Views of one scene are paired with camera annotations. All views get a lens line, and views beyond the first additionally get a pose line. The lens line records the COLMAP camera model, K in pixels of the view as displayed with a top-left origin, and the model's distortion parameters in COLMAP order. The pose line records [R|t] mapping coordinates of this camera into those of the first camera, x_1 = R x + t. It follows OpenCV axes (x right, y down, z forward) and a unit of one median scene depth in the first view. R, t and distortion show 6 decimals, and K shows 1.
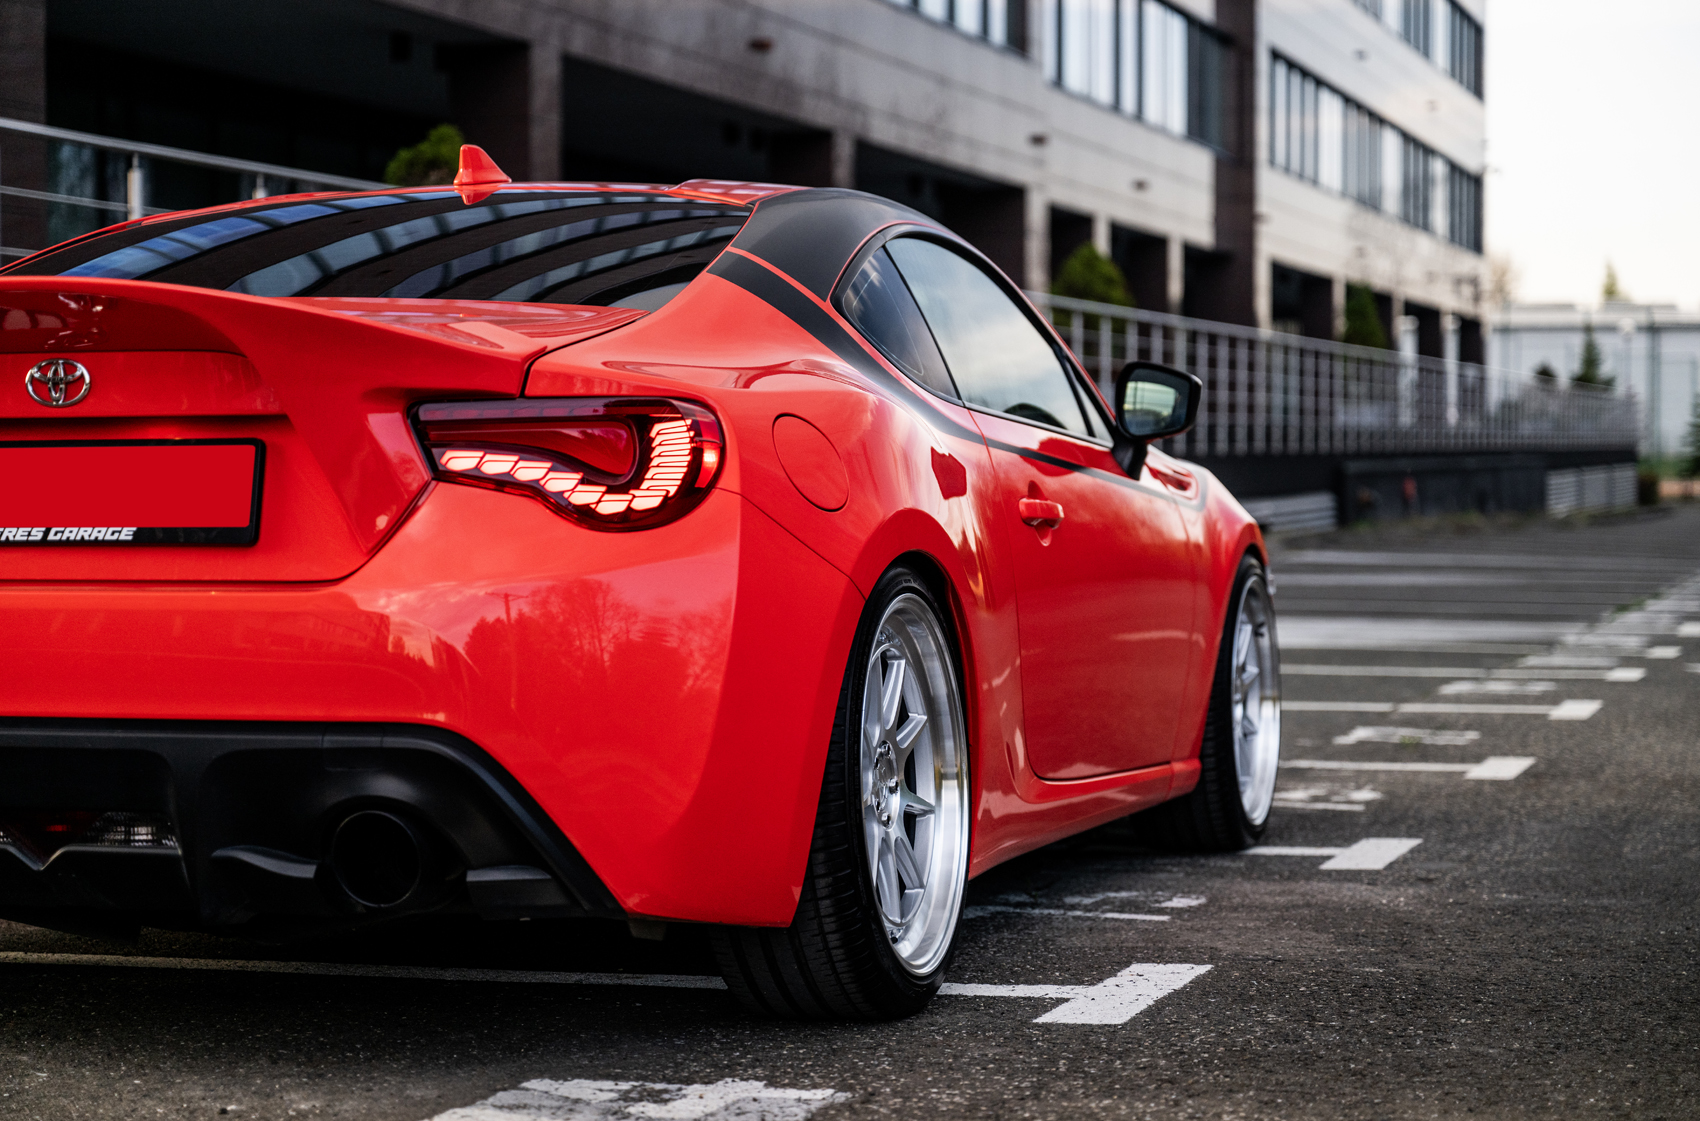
lens RADIAL K [[3468.8, 0, 850.0], [0, 3468.8, 560.5], [0, 0, 1]] dist [0.028074, 0.154470]
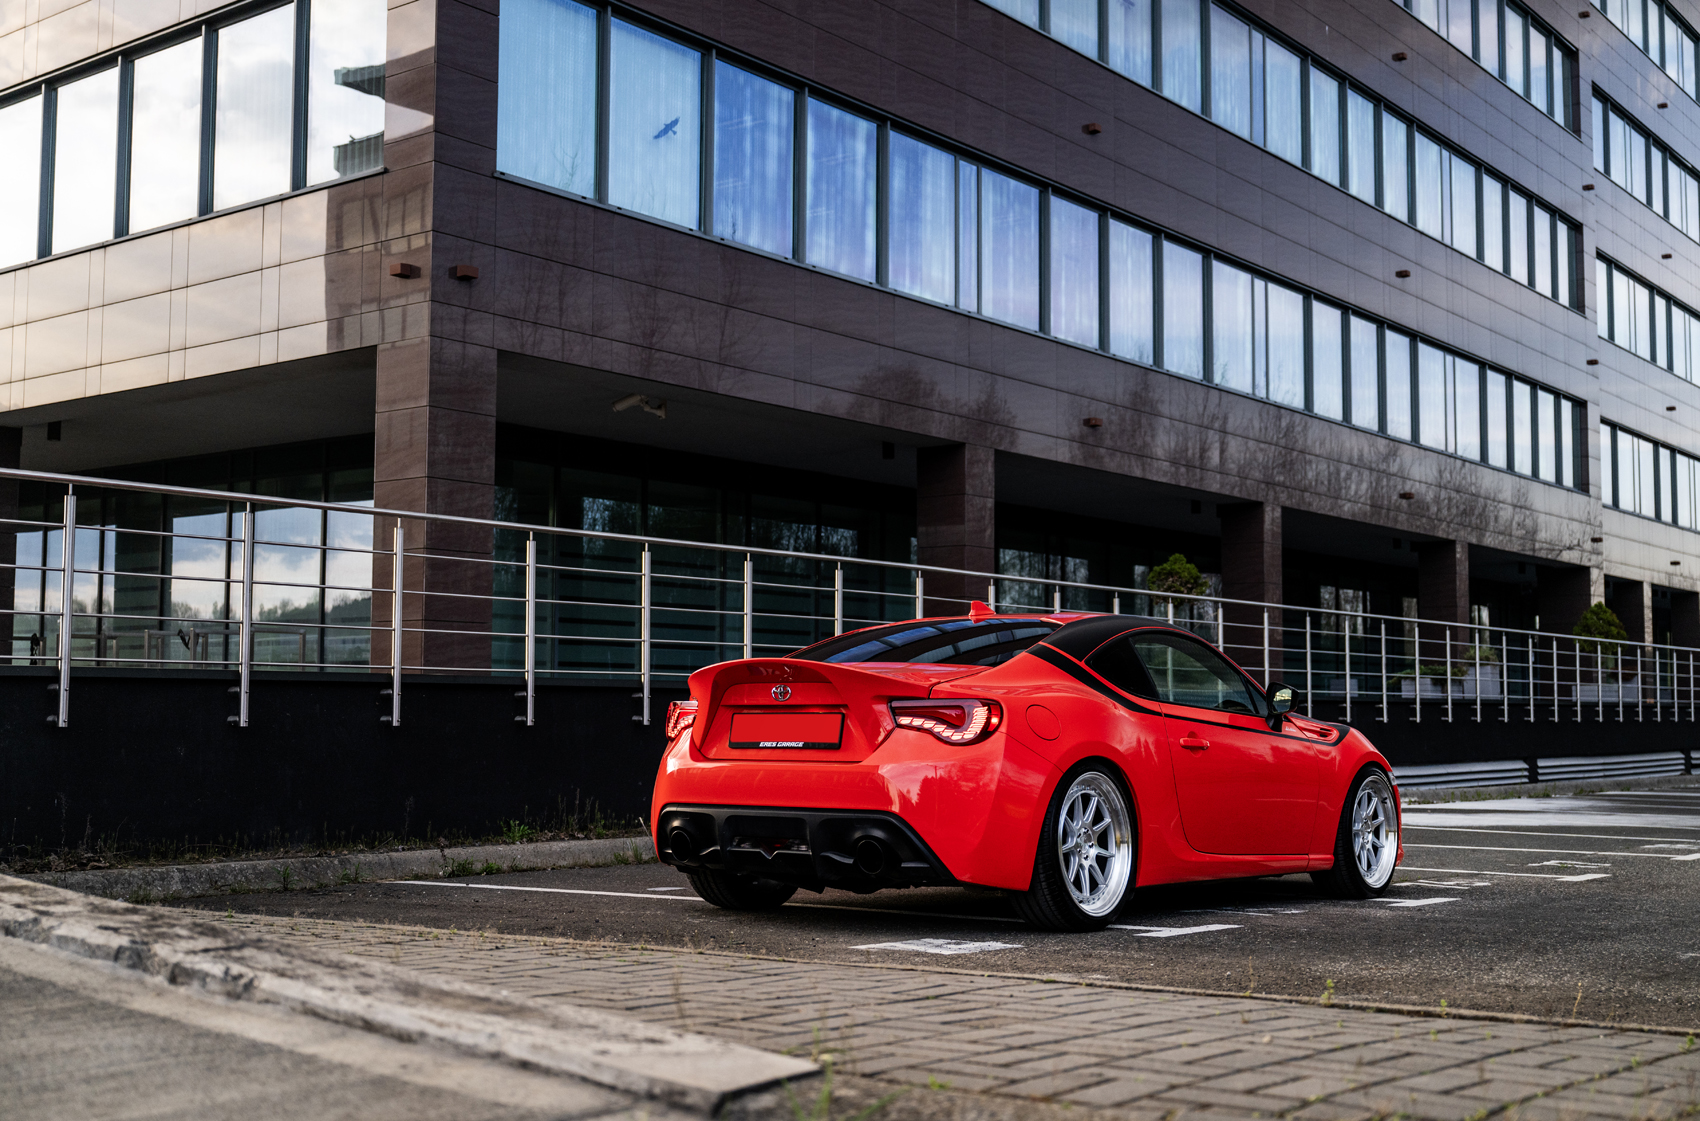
lens RADIAL K [[1947.3, 0, 850.0], [0, 1947.3, 560.5], [0, 0, 1]] dist [0.005655, 0.026778]
pose [[0.940478, -0.018235, -0.339365, 0.392266], [-0.019147, 0.994131, -0.106479, 0.012150], [0.339315, 0.106640, 0.934609, -0.541521]]
